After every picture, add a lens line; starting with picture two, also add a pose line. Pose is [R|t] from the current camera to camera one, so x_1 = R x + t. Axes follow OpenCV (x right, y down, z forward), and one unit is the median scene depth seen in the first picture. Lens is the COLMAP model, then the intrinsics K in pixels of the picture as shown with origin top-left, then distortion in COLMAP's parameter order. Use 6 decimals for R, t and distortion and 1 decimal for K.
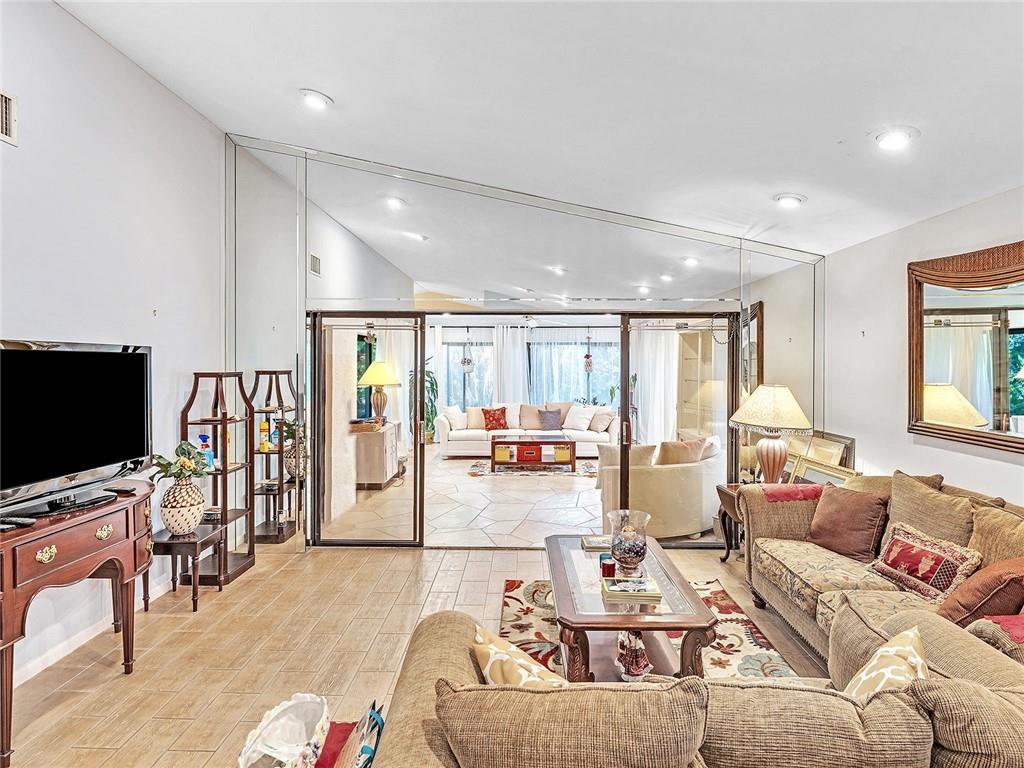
lens RADIAL K [[568.7, 0, 510.6], [0, 568.7, 365.8], [0, 0, 1]] dist [-0.000308, -0.000371]
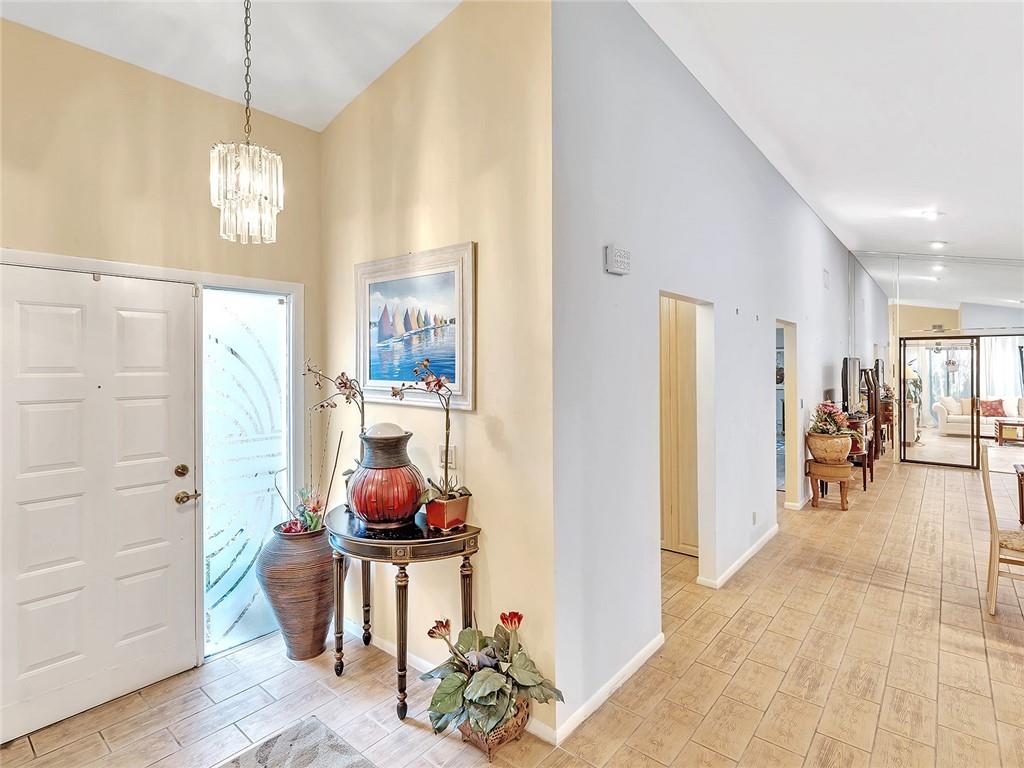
lens RADIAL K [[533.5, 0, 494.8], [0, 533.5, 364.6], [0, 0, 1]] dist [-0.001823, -0.000178]
pose [[0.777186, -0.008049, -0.629219, -0.238057], [0.003674, 0.999959, -0.008253, 0.003716], [0.629260, 0.004102, 0.777184, -1.036045]]
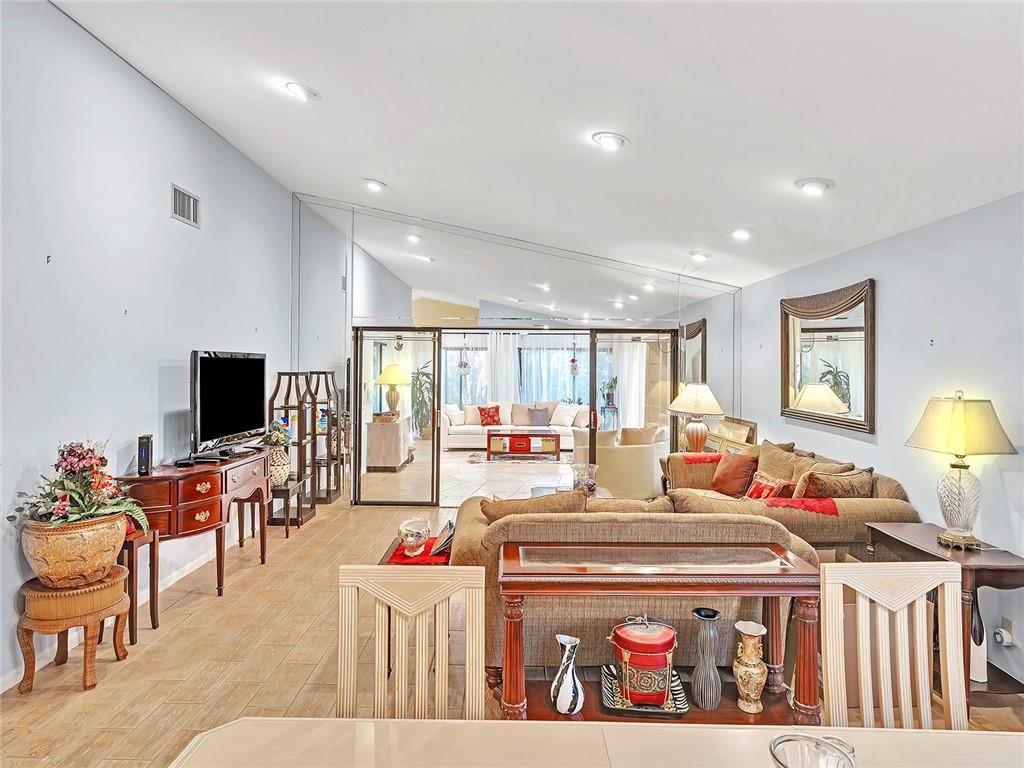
lens RADIAL K [[607.4, 0, 508.5], [0, 607.4, 365.1], [0, 0, 1]] dist [-0.002917, -0.000574]
pose [[0.999895, 0.005585, 0.013383, -0.011789], [-0.005492, 0.999961, -0.006962, 0.001414], [-0.013421, 0.006888, 0.999886, -0.346277]]
